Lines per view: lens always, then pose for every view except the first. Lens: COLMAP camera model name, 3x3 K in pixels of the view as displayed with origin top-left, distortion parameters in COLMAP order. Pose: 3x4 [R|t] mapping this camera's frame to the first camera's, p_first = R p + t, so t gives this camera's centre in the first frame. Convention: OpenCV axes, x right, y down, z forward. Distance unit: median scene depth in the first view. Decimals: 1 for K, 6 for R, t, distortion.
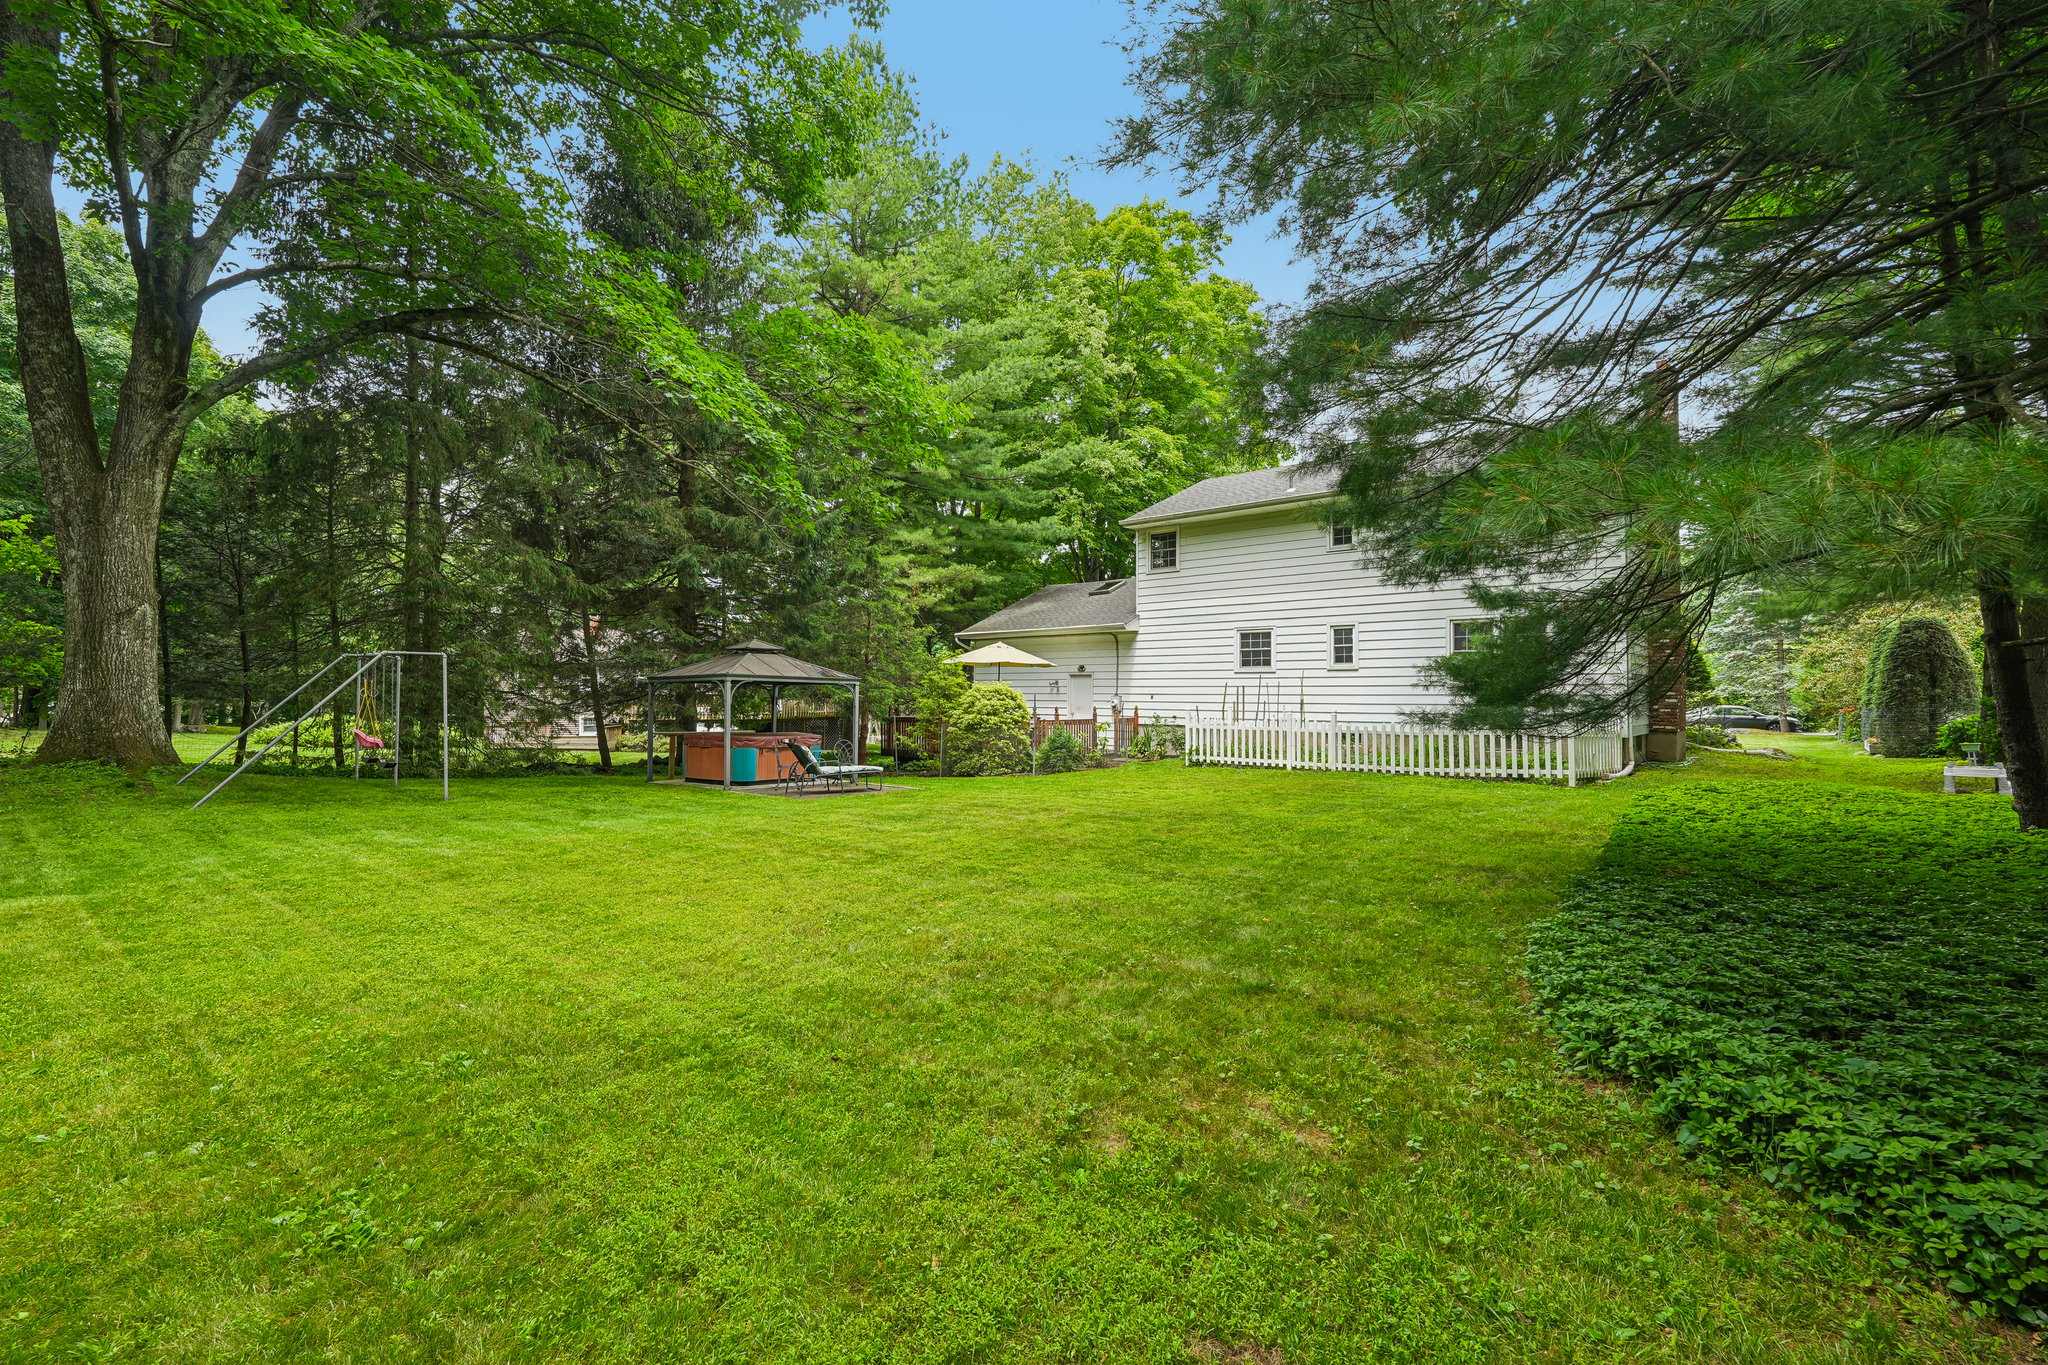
lens RADIAL K [[983.9, 0, 1024.0], [0, 983.9, 682.5], [0, 0, 1]] dist [0.067900, 0.014317]
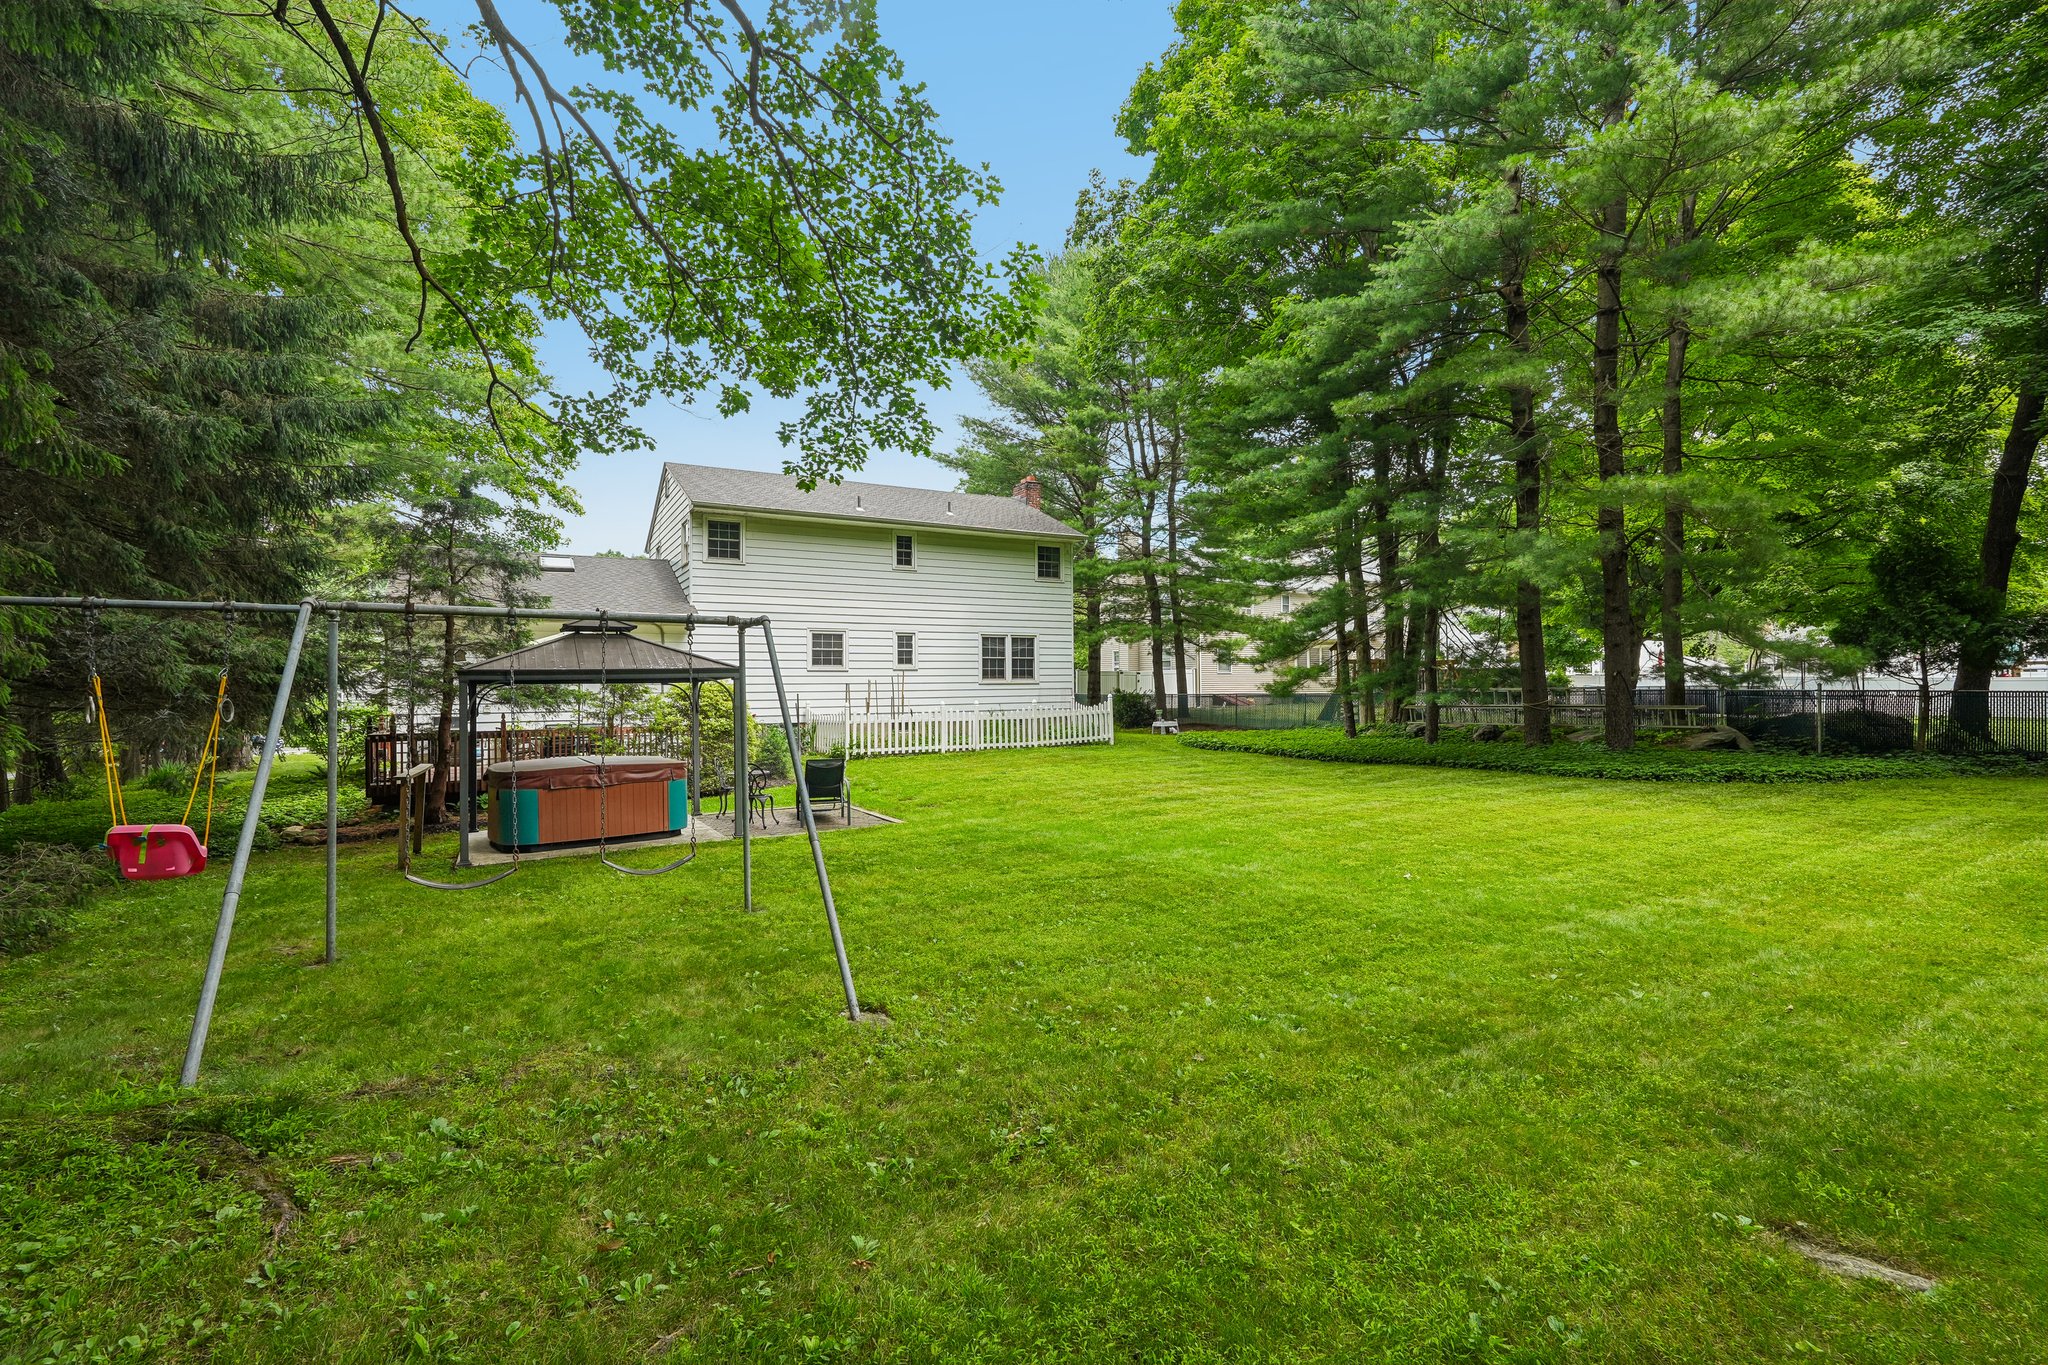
lens RADIAL K [[983.9, 0, 1024.0], [0, 983.9, 682.5], [0, 0, 1]] dist [0.067900, 0.014317]
pose [[0.294192, -0.001539, 0.955745, -0.732430], [-0.001625, 0.999996, 0.002110, -0.000167], [-0.955745, -0.002174, 0.294189, 0.482465]]
